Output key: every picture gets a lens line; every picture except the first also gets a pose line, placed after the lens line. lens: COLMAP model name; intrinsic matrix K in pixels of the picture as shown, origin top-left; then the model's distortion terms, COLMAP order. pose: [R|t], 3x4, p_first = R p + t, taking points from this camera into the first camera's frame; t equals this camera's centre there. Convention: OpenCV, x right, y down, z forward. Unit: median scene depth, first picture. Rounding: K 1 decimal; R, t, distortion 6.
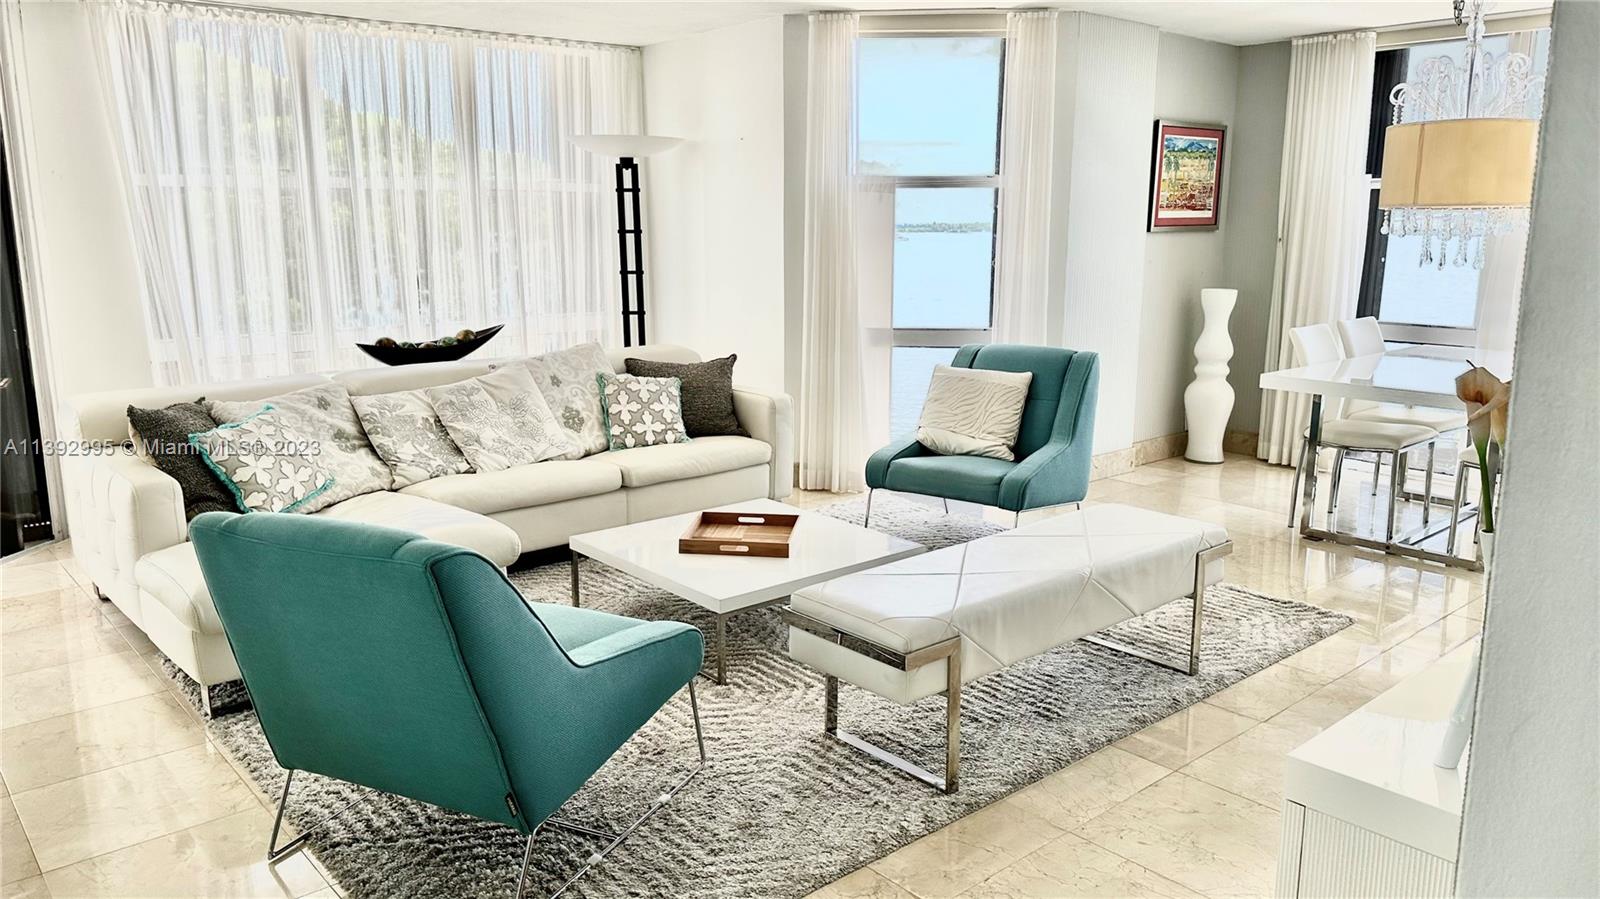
lens RADIAL K [[1145.7, 0, 792.3], [0, 1145.7, 457.5], [0, 0, 1]] dist [0.027695, -0.033371]
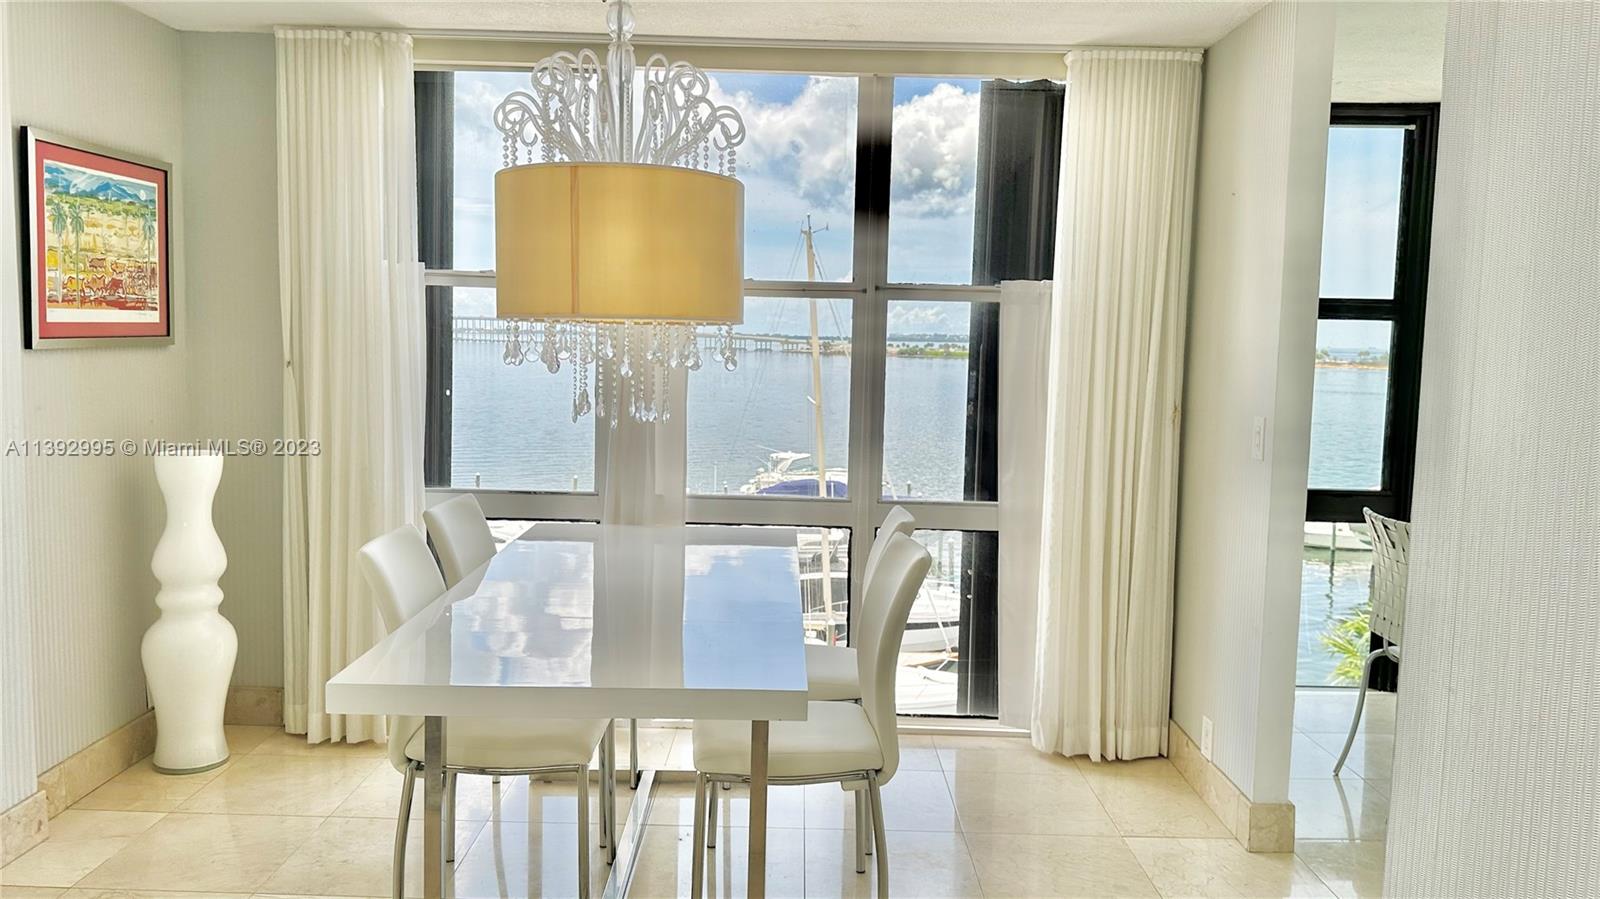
lens RADIAL K [[1145.7, 0, 792.7], [0, 1145.7, 434.9], [0, 0, 1]] dist [0.027695, -0.033371]
pose [[0.656309, -0.051005, 0.752766, 0.147100], [0.131202, 0.990227, -0.047295, -0.090698], [-0.742997, 0.129805, 0.656587, 0.423574]]
